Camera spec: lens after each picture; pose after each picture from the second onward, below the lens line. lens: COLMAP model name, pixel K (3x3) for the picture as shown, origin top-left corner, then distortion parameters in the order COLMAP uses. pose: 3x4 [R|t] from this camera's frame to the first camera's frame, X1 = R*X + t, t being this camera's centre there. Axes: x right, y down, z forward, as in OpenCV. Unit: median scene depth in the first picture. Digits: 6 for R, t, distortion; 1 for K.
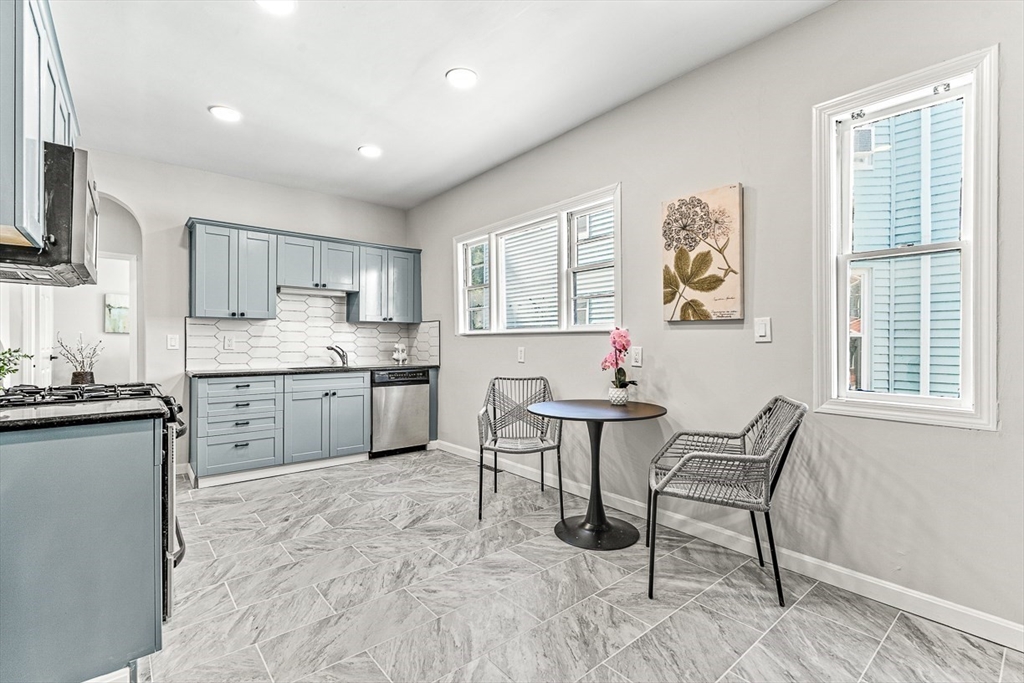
lens RADIAL K [[457.9, 0, 512.0], [0, 457.9, 341.5], [0, 0, 1]] dist [-0.000643, 0.000748]
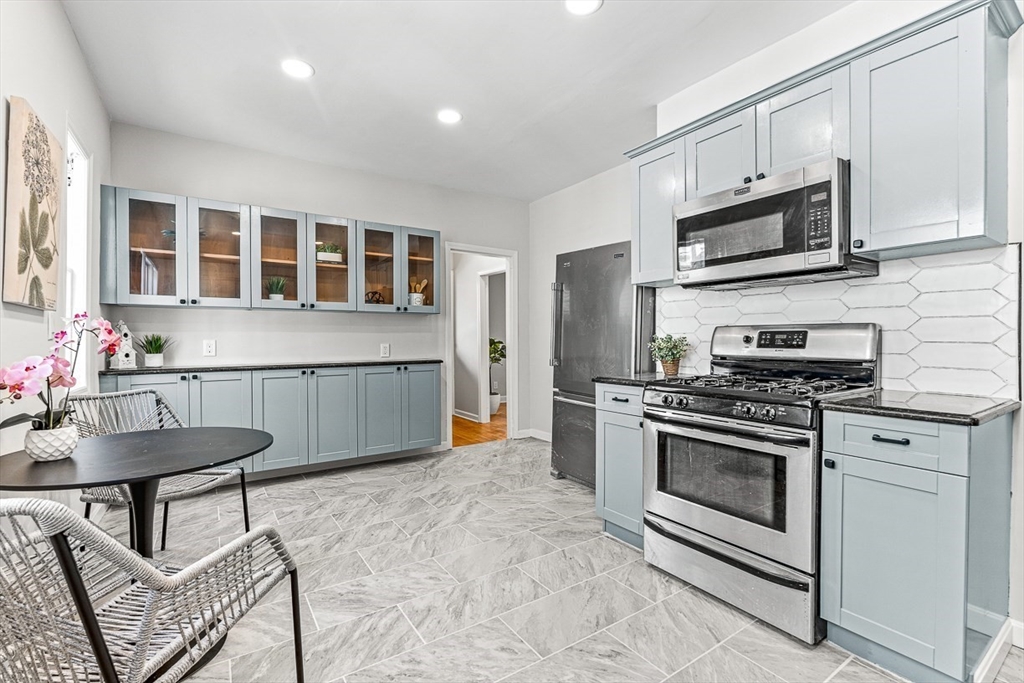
lens RADIAL K [[457.9, 0, 512.0], [0, 457.9, 341.5], [0, 0, 1]] dist [-0.000643, 0.000748]
pose [[-0.994256, 0.003182, 0.106980, -0.310965], [0.003227, 0.999995, 0.000249, 0.005812], [-0.106979, 0.000593, -0.994261, 1.344807]]
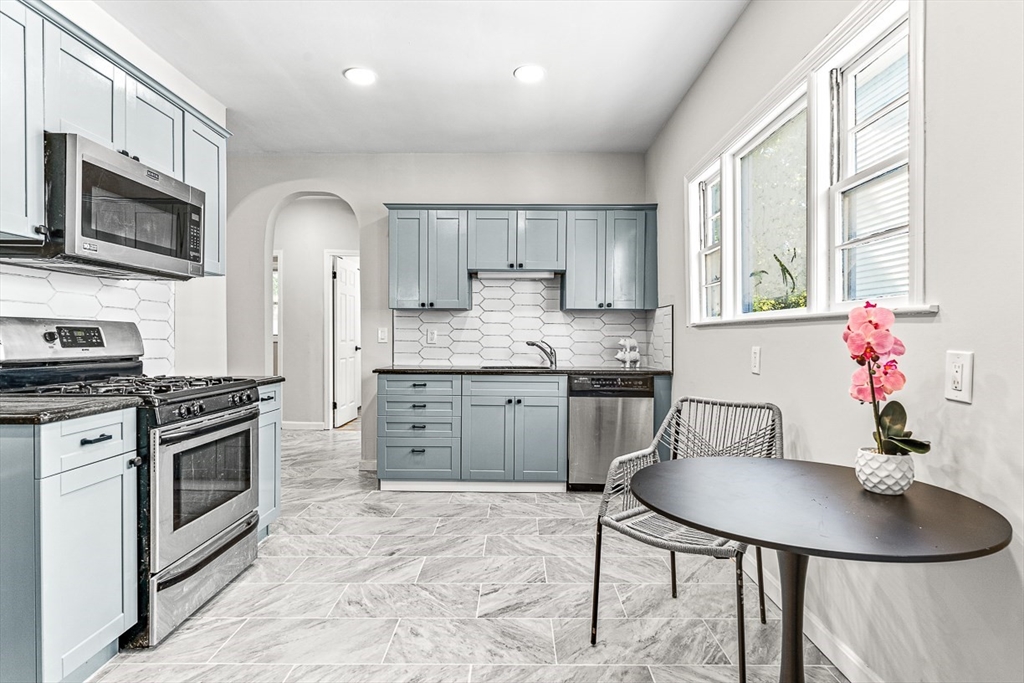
lens RADIAL K [[531.0, 0, 513.2], [0, 531.0, 343.2], [0, 0, 1]] dist [-0.000741, 0.000368]
pose [[0.764064, 0.012313, -0.645022, 0.261760], [-0.003086, 0.999876, 0.015432, -0.000439], [0.645133, -0.009800, 0.764008, 0.397725]]
